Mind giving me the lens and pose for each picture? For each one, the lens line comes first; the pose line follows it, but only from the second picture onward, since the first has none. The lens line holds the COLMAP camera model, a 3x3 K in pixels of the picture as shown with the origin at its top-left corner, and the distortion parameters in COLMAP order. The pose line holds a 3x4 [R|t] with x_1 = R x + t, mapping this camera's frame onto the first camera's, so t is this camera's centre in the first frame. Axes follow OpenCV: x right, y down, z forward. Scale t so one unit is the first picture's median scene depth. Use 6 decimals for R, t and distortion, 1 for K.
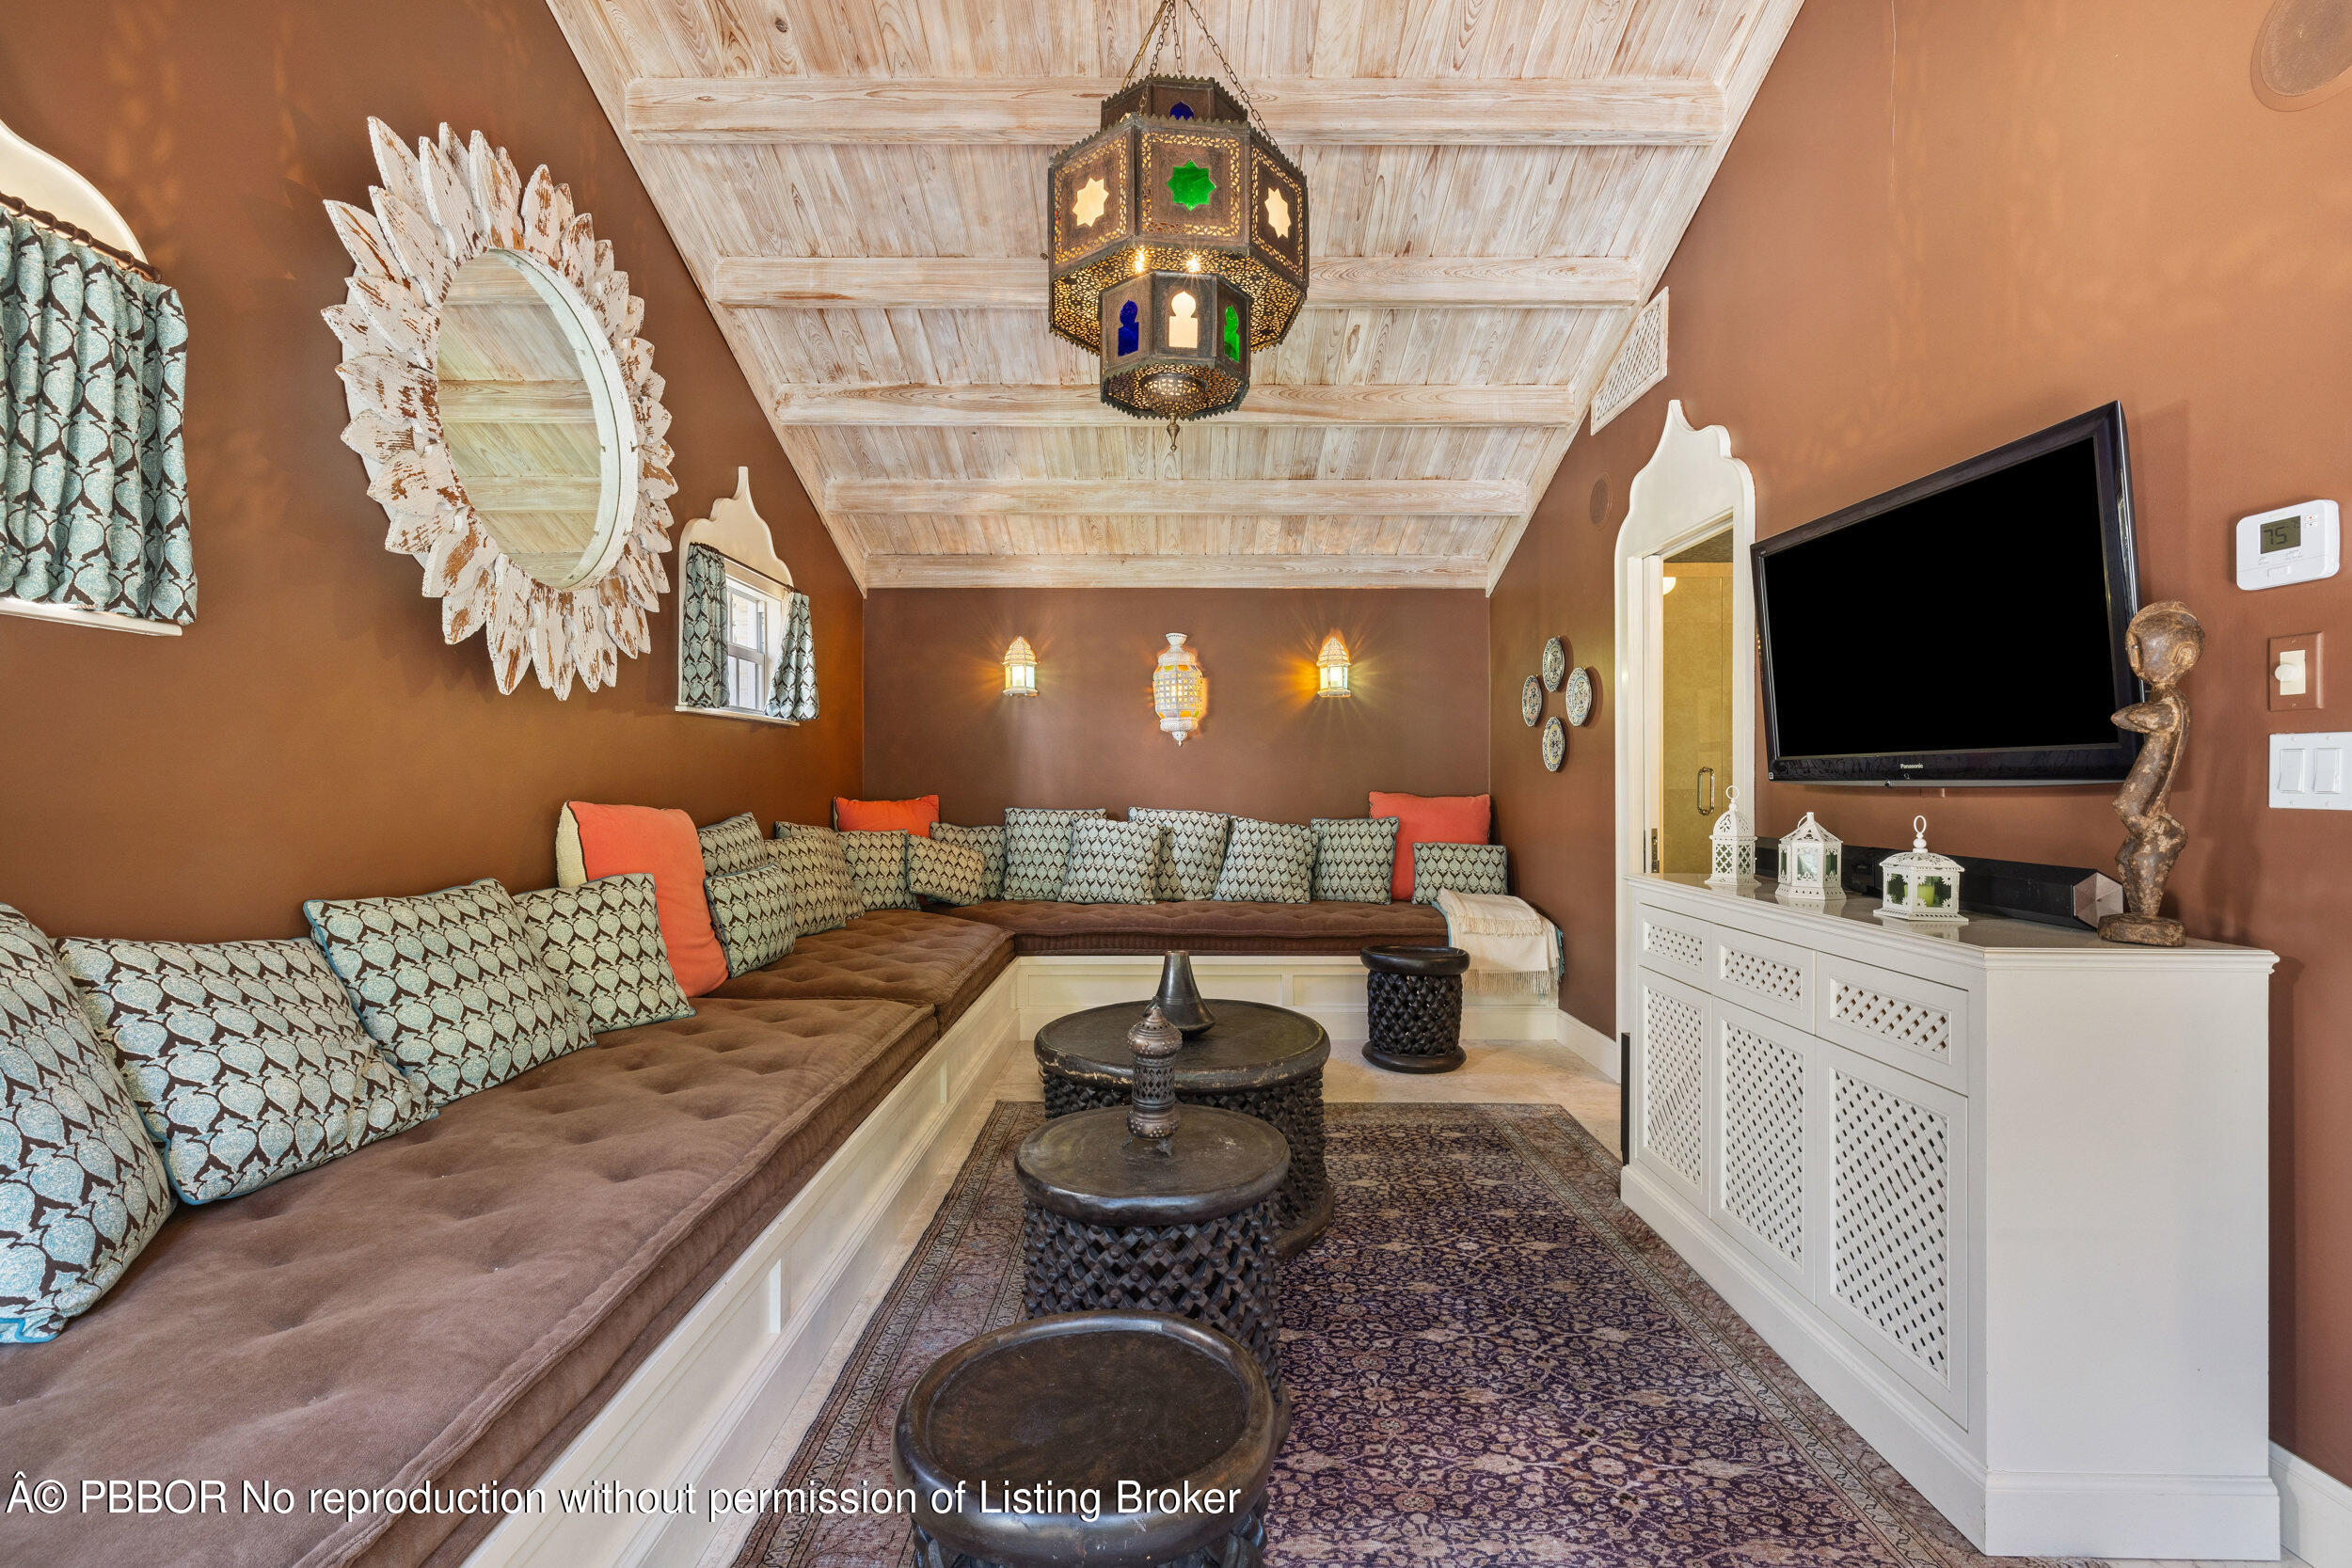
lens RADIAL K [[1010.6, 0, 1175.2], [0, 1010.6, 778.2], [0, 0, 1]] dist [0.000314, 0.000696]
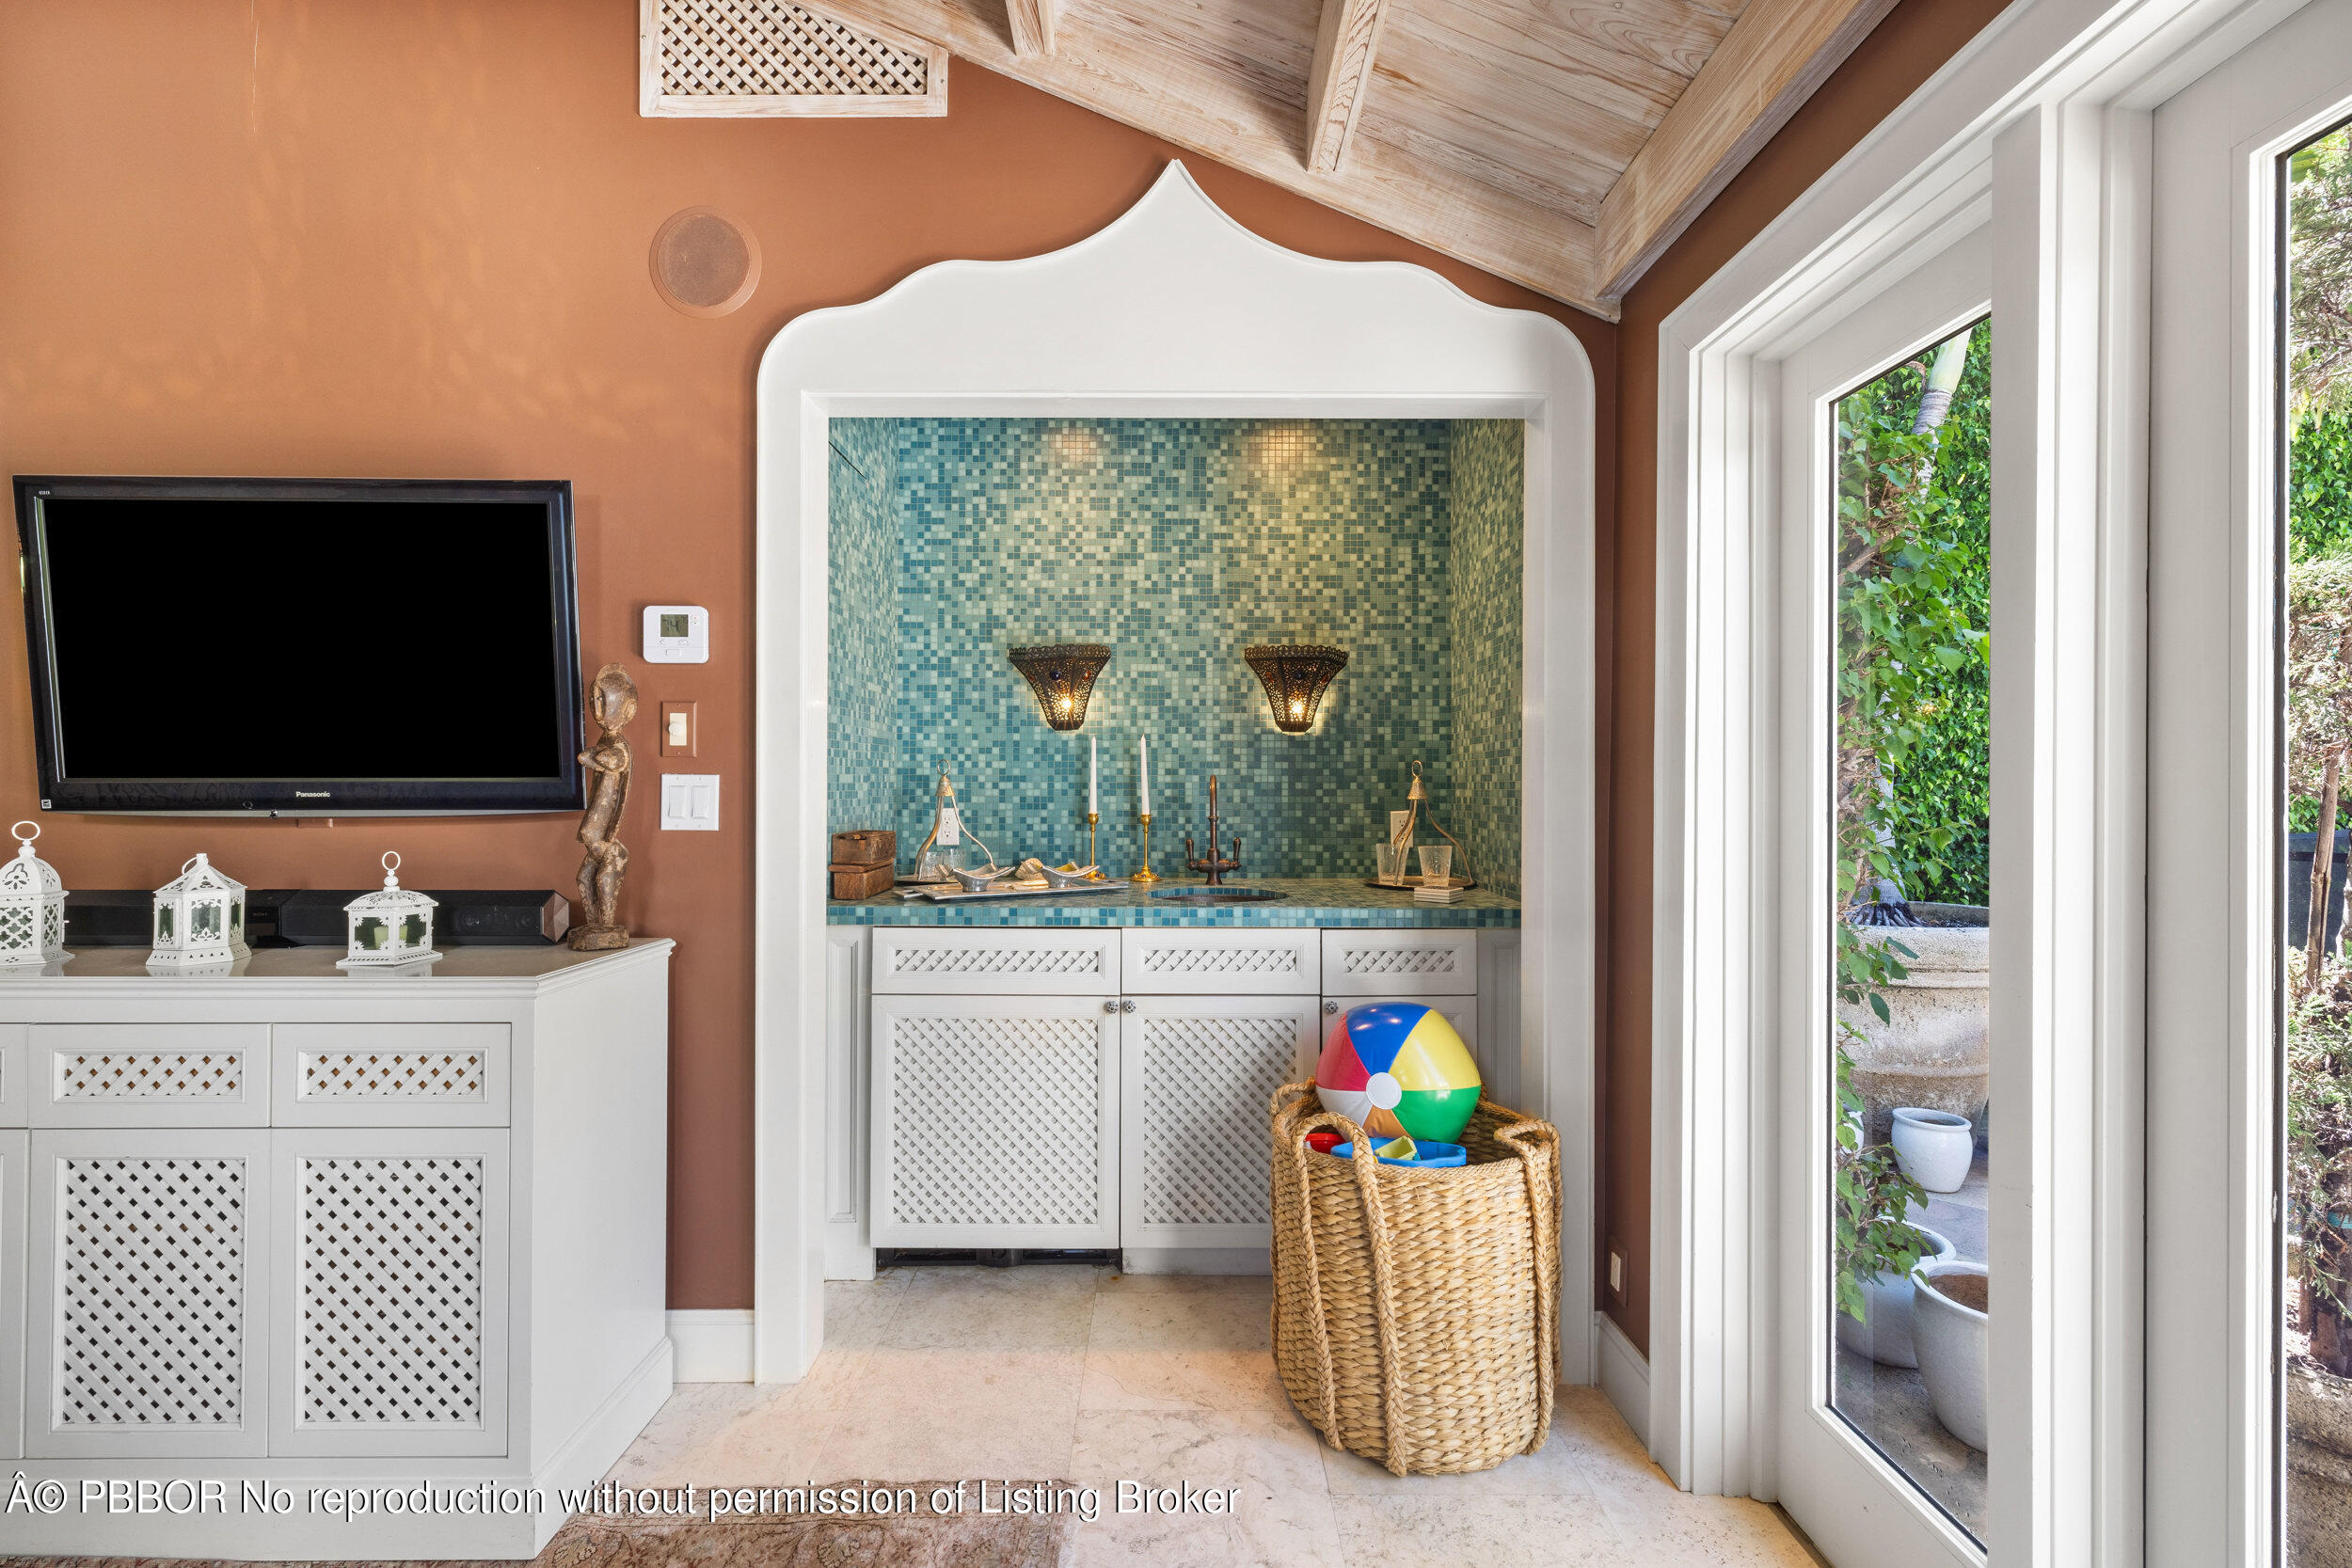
lens RADIAL K [[1010.6, 0, 1171.6], [0, 1010.6, 788.1], [0, 0, 1]] dist [0.000314, 0.000696]
pose [[-0.006506, -0.002779, 0.999975, -0.205424], [-0.003749, 0.999989, 0.002755, -0.027196], [-0.999972, -0.003730, -0.006517, 0.295620]]
